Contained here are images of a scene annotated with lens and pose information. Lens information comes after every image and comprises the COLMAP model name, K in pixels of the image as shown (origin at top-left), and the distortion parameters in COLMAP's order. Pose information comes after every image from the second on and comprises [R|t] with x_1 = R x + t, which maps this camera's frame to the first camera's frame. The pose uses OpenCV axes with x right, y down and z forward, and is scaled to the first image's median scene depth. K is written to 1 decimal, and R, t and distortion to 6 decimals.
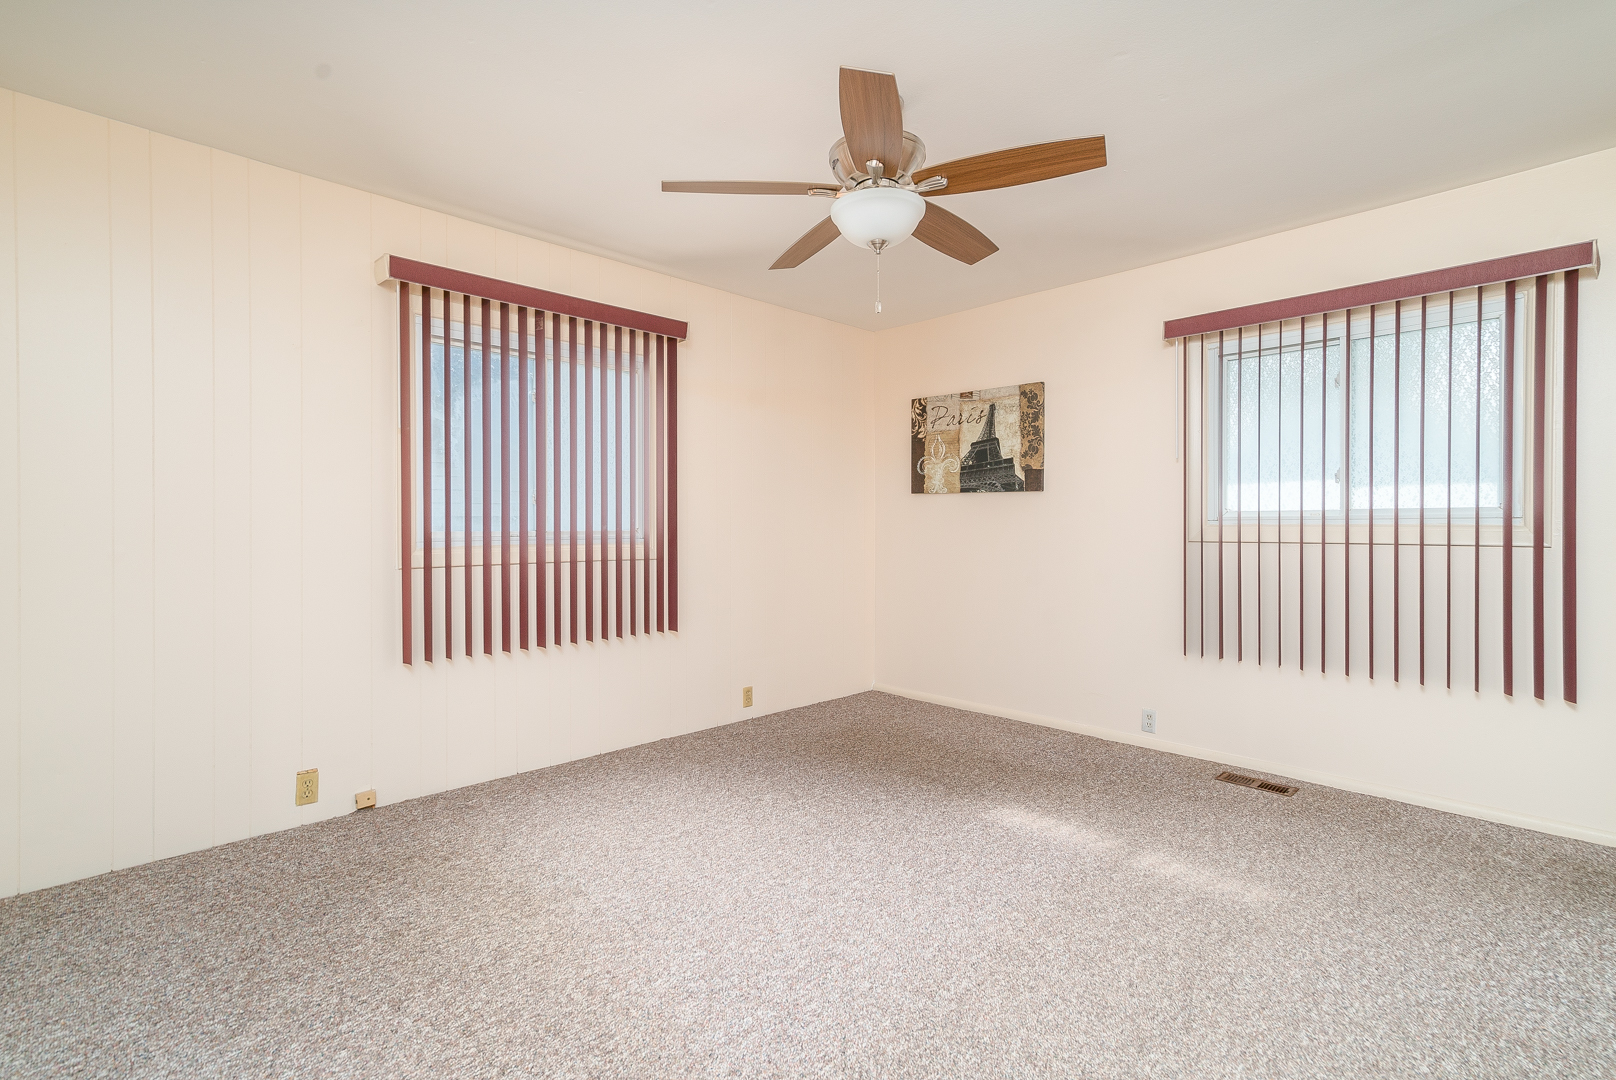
lens RADIAL K [[737.9, 0, 808.0], [0, 737.9, 533.6], [0, 0, 1]] dist [0.010165, 0.000716]
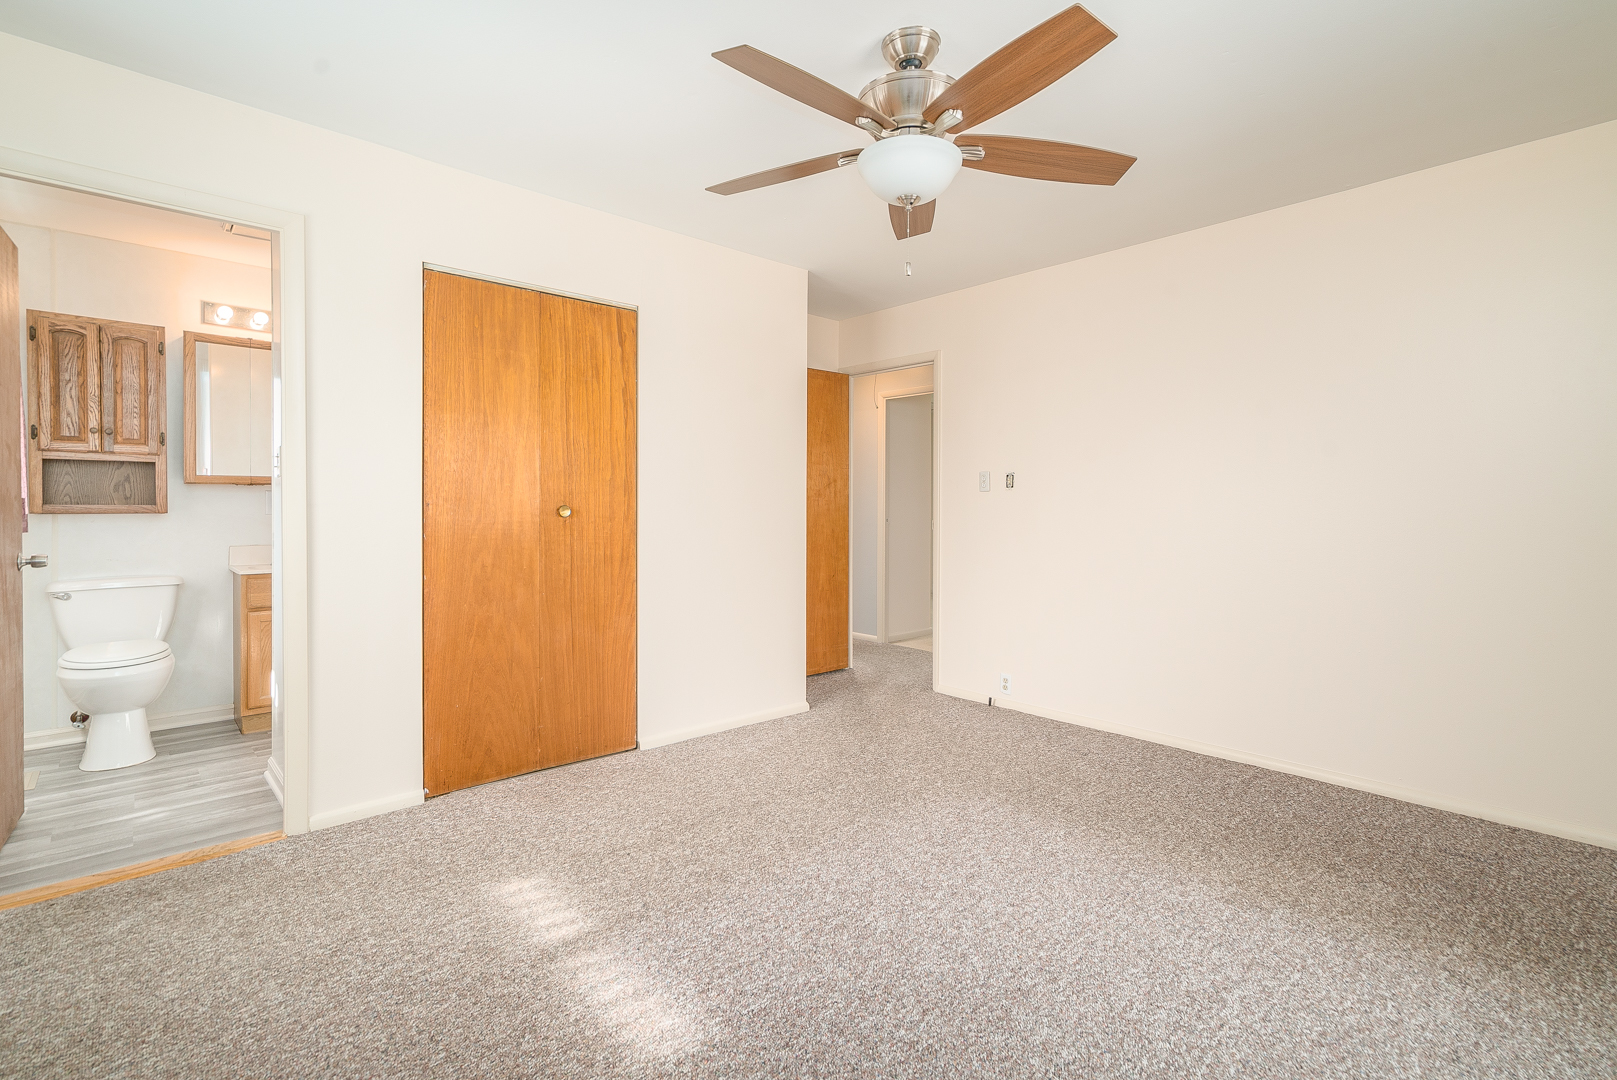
lens RADIAL K [[738.4, 0, 805.0], [0, 738.4, 529.6], [0, 0, 1]] dist [0.010165, 0.000716]
pose [[-0.999395, -0.004525, 0.034478, 0.187406], [-0.003204, 0.999262, 0.038282, -0.019819], [-0.034626, 0.038149, -0.998672, 1.856600]]
